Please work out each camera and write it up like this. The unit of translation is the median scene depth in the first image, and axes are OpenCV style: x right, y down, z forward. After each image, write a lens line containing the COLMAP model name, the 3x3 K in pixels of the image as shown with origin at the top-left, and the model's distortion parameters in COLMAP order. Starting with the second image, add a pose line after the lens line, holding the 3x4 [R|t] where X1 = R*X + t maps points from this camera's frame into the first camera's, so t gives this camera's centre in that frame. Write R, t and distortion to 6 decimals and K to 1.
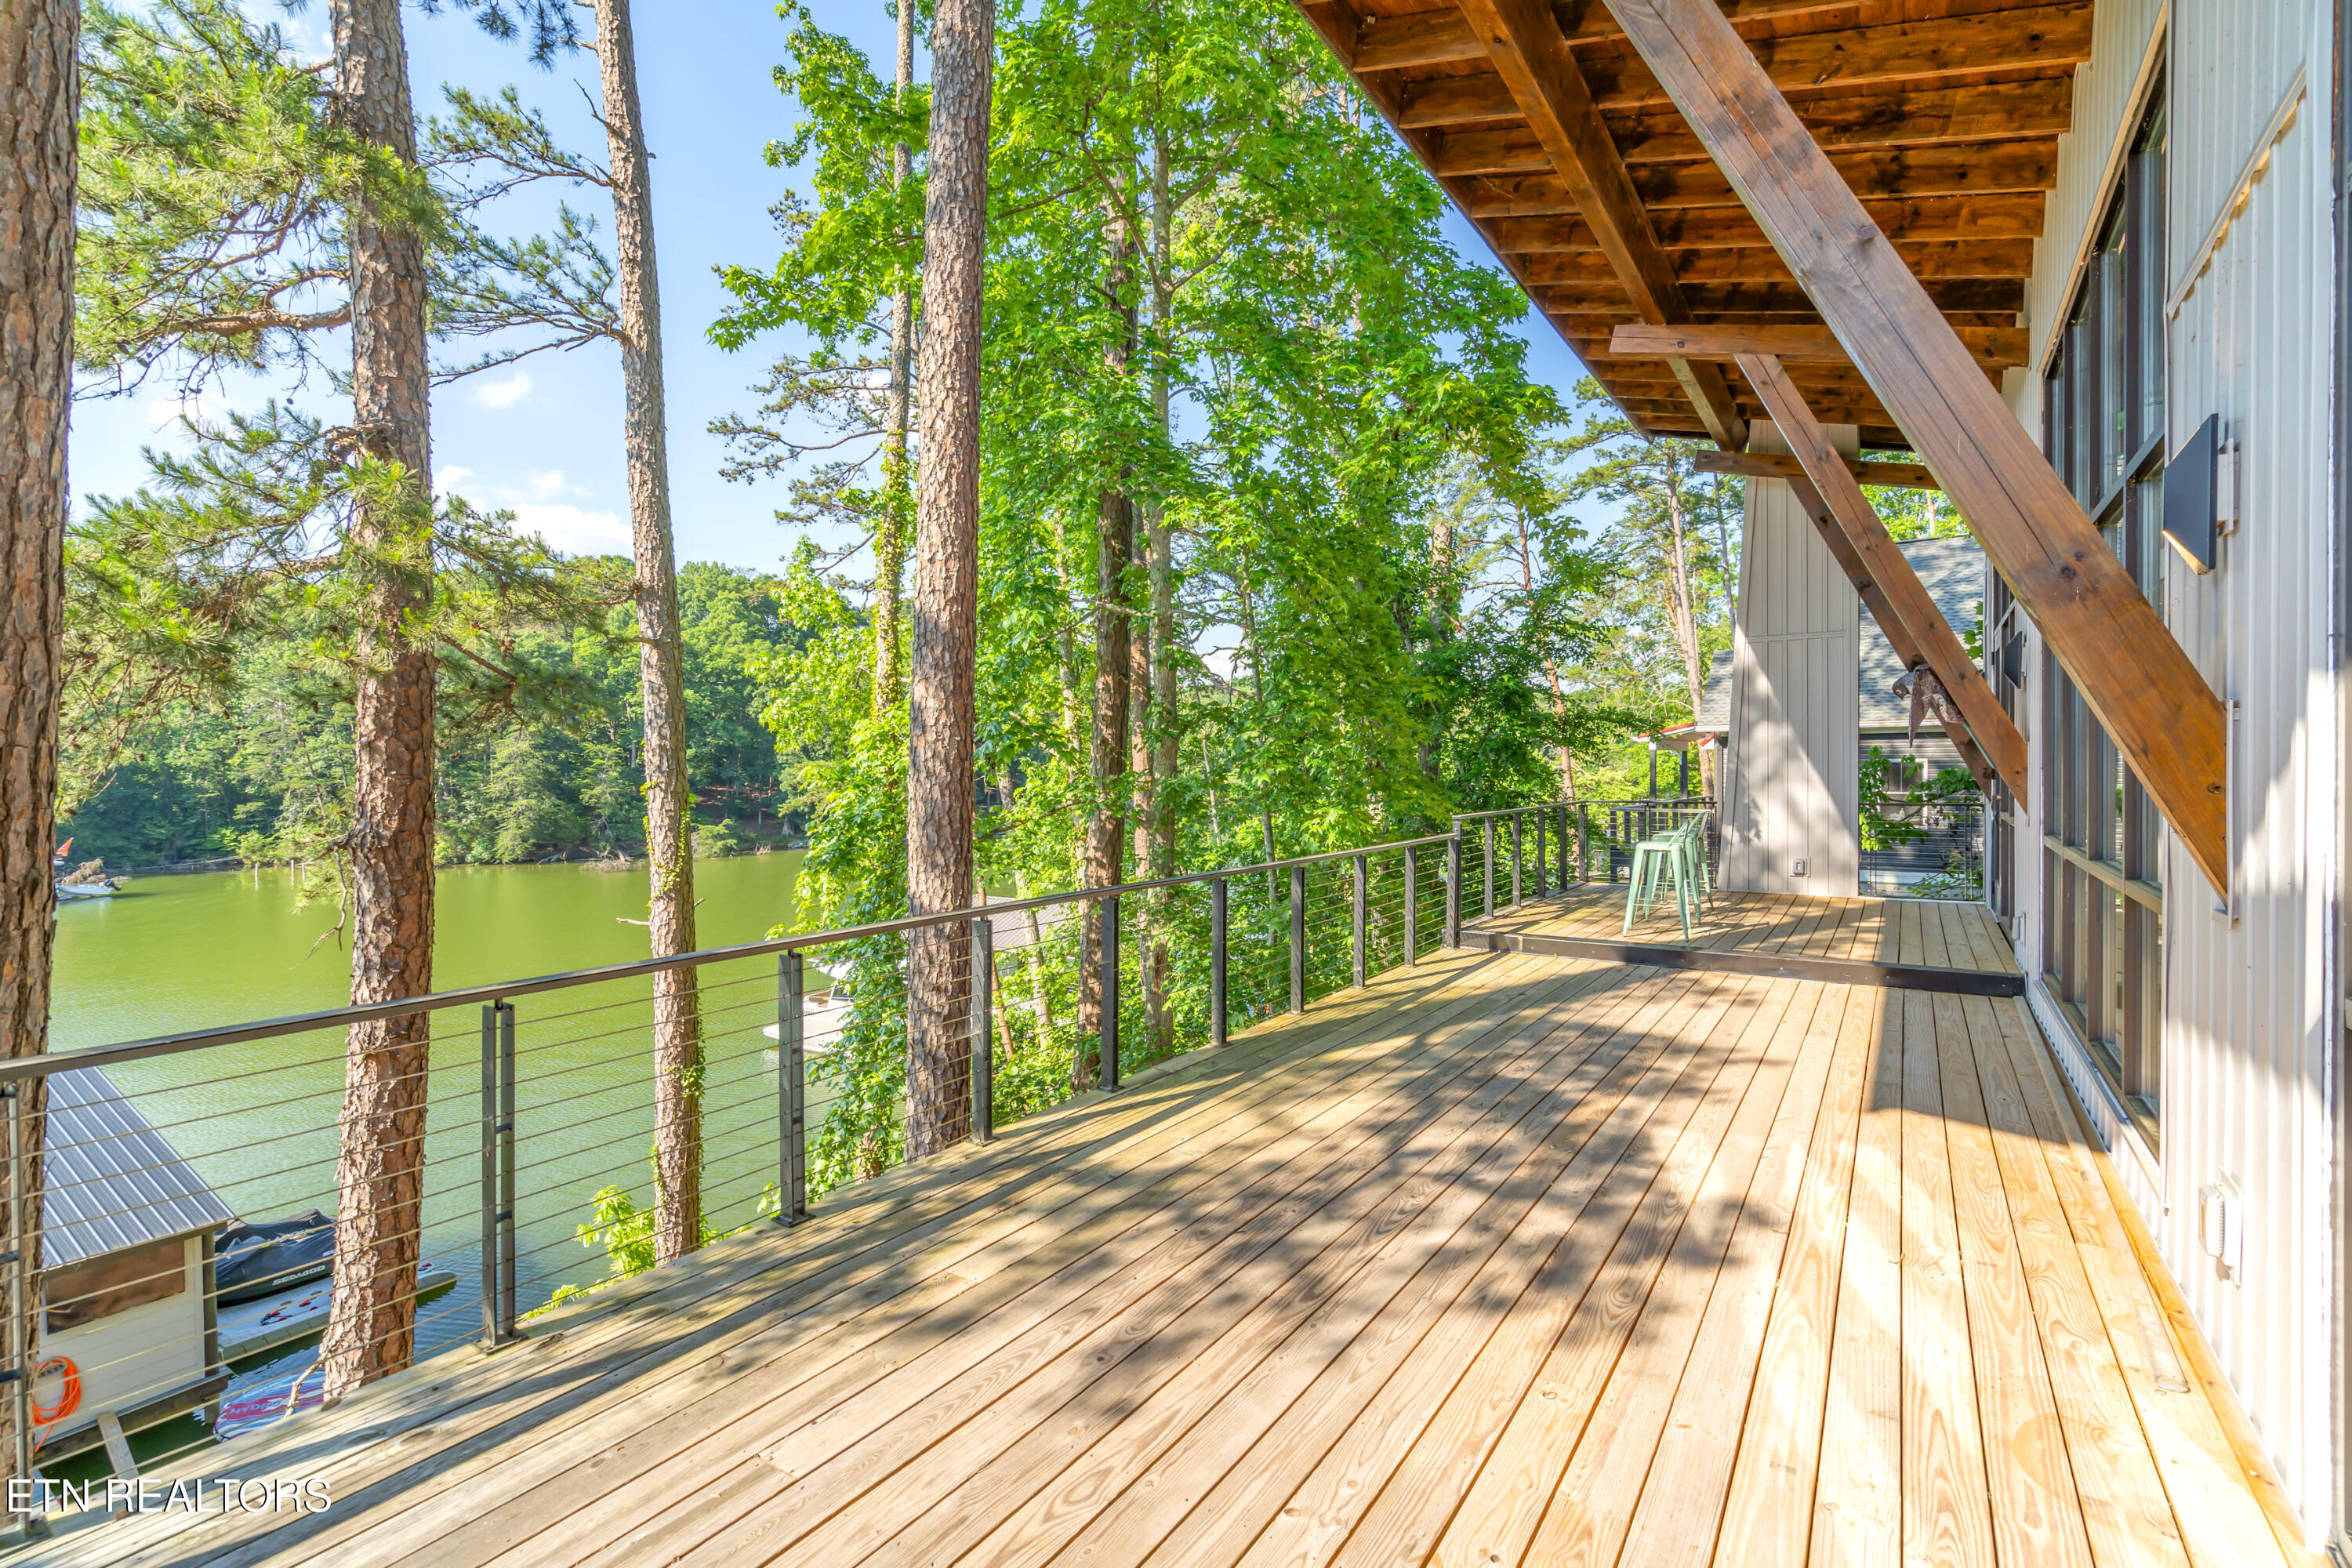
lens RADIAL K [[1074.3, 0, 1184.3], [0, 1074.3, 773.0], [0, 0, 1]] dist [-0.016259, 0.012850]
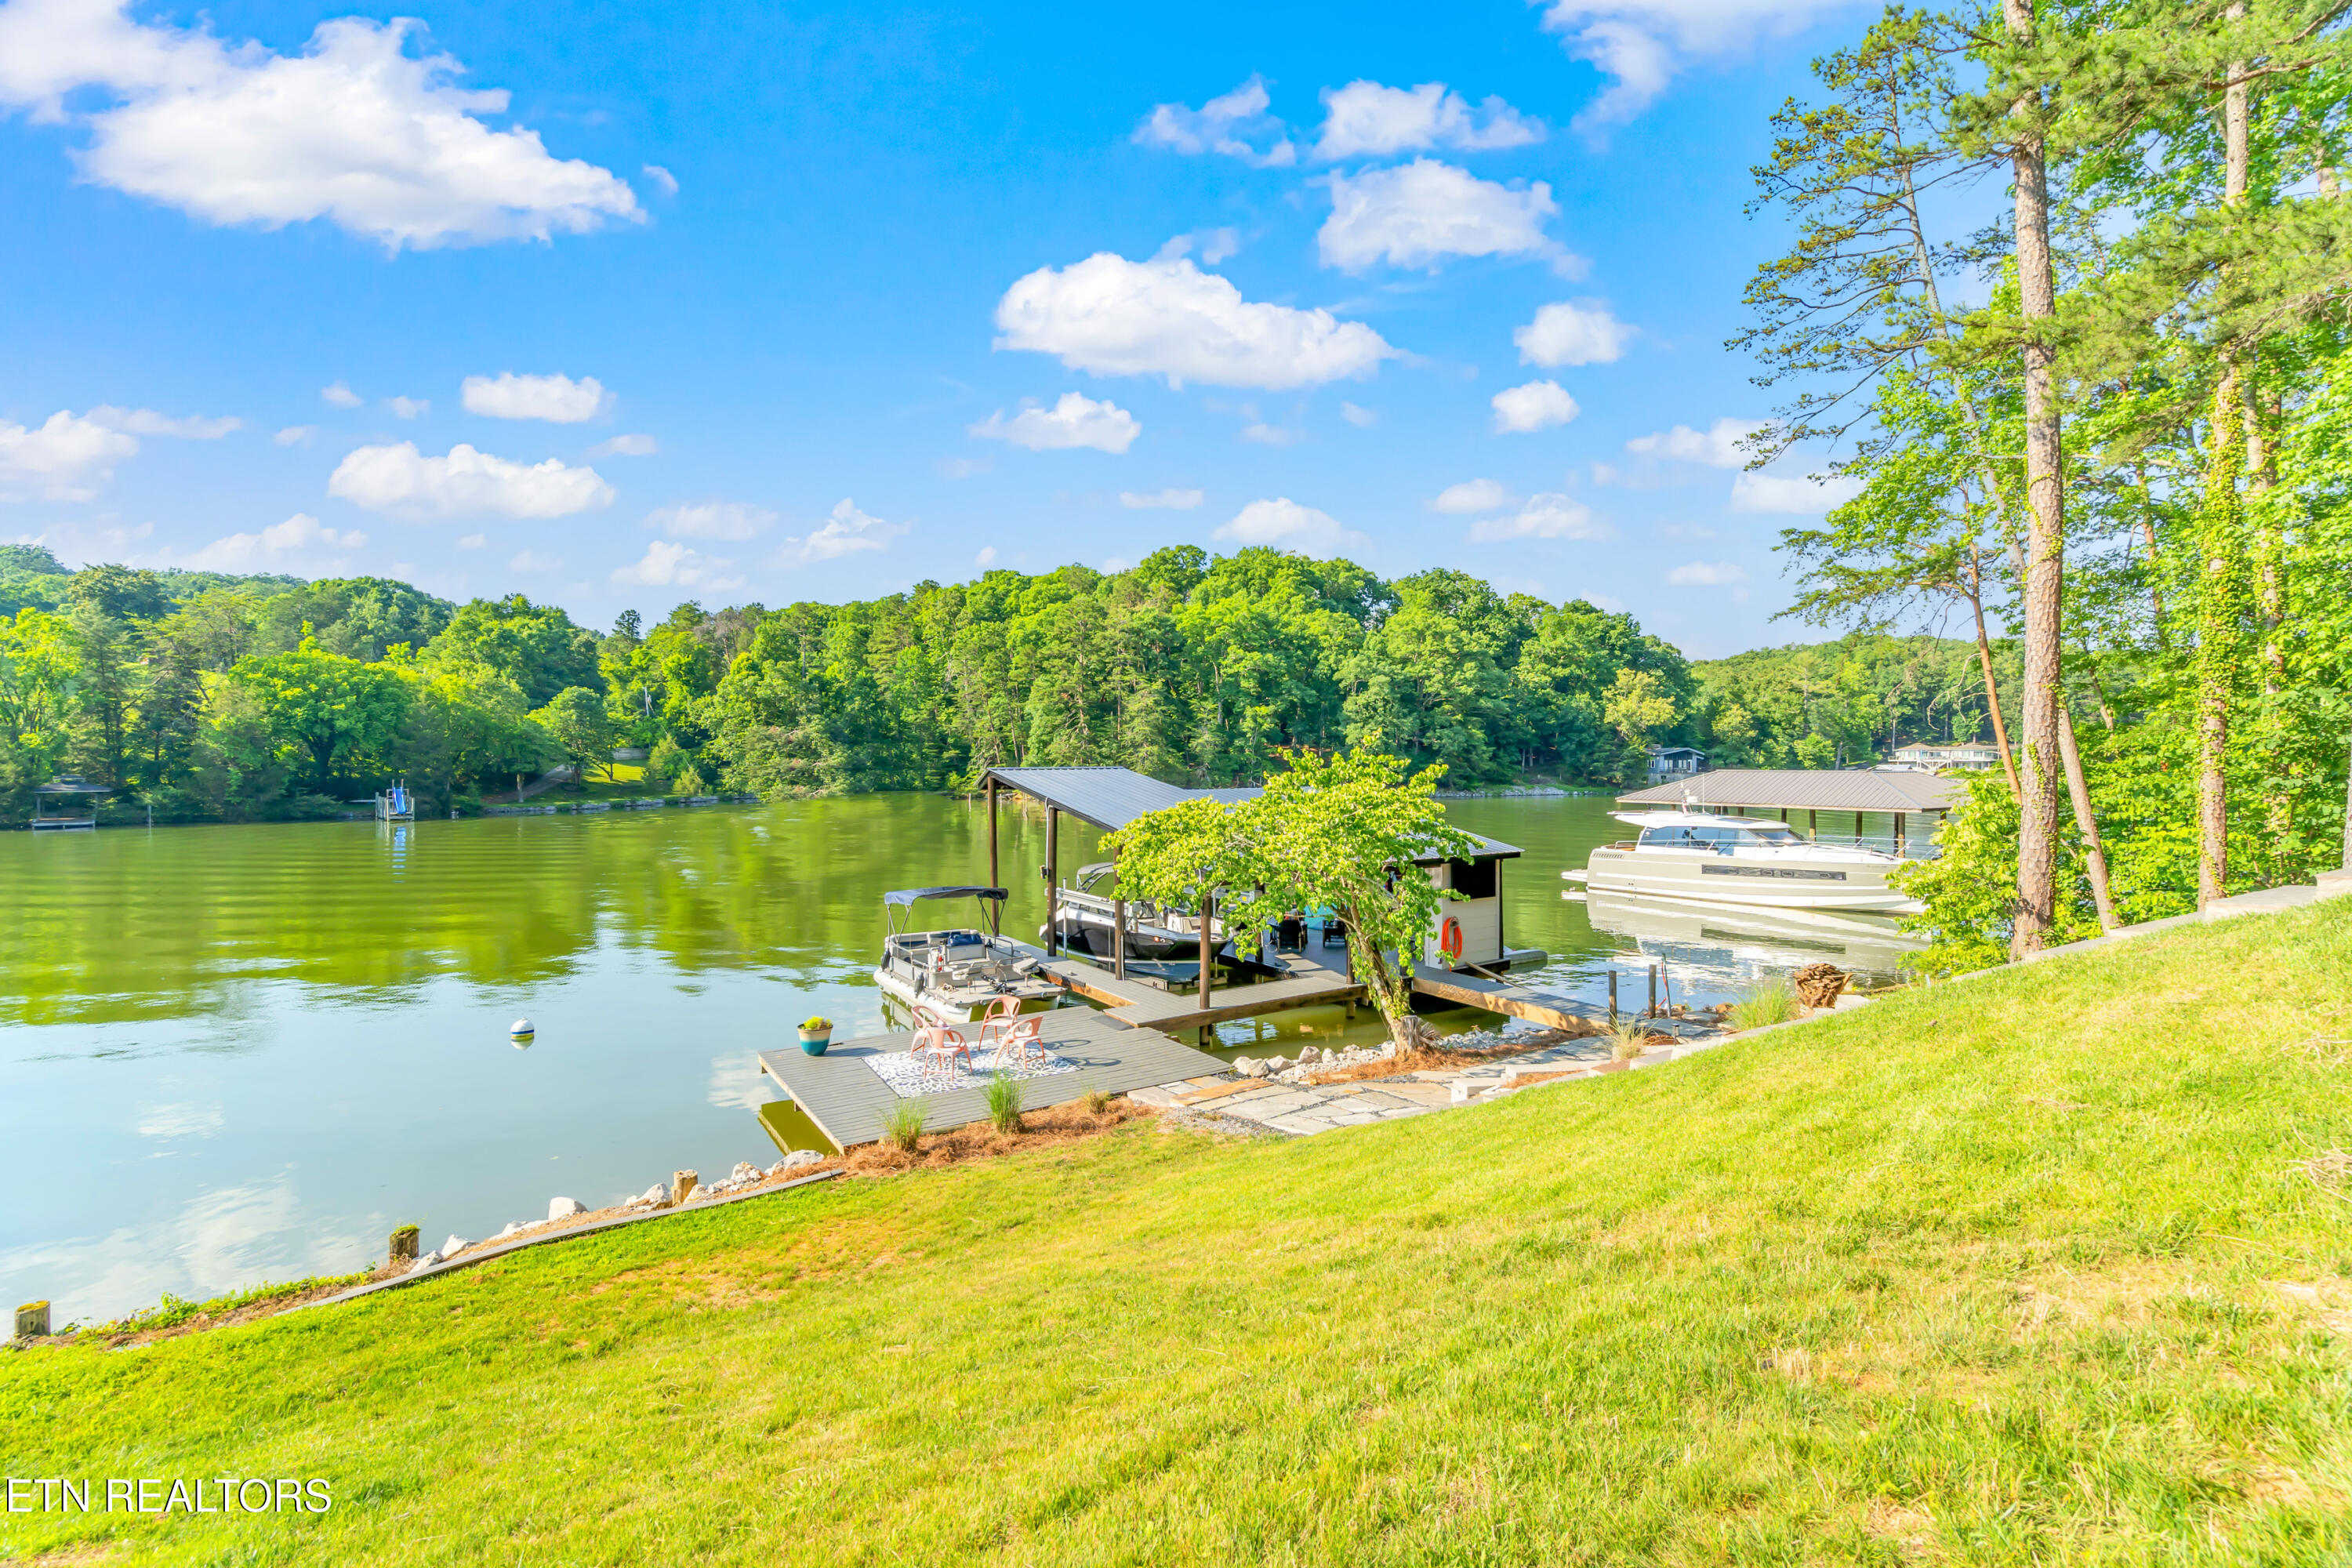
lens RADIAL K [[1074.3, 0, 1184.3], [0, 1074.3, 773.0], [0, 0, 1]] dist [-0.016259, 0.012850]
pose [[0.916528, 0.010935, -0.399820, -0.103722], [-0.007584, 0.999922, 0.009961, 0.042130], [0.399897, -0.006098, 0.916540, -0.079536]]
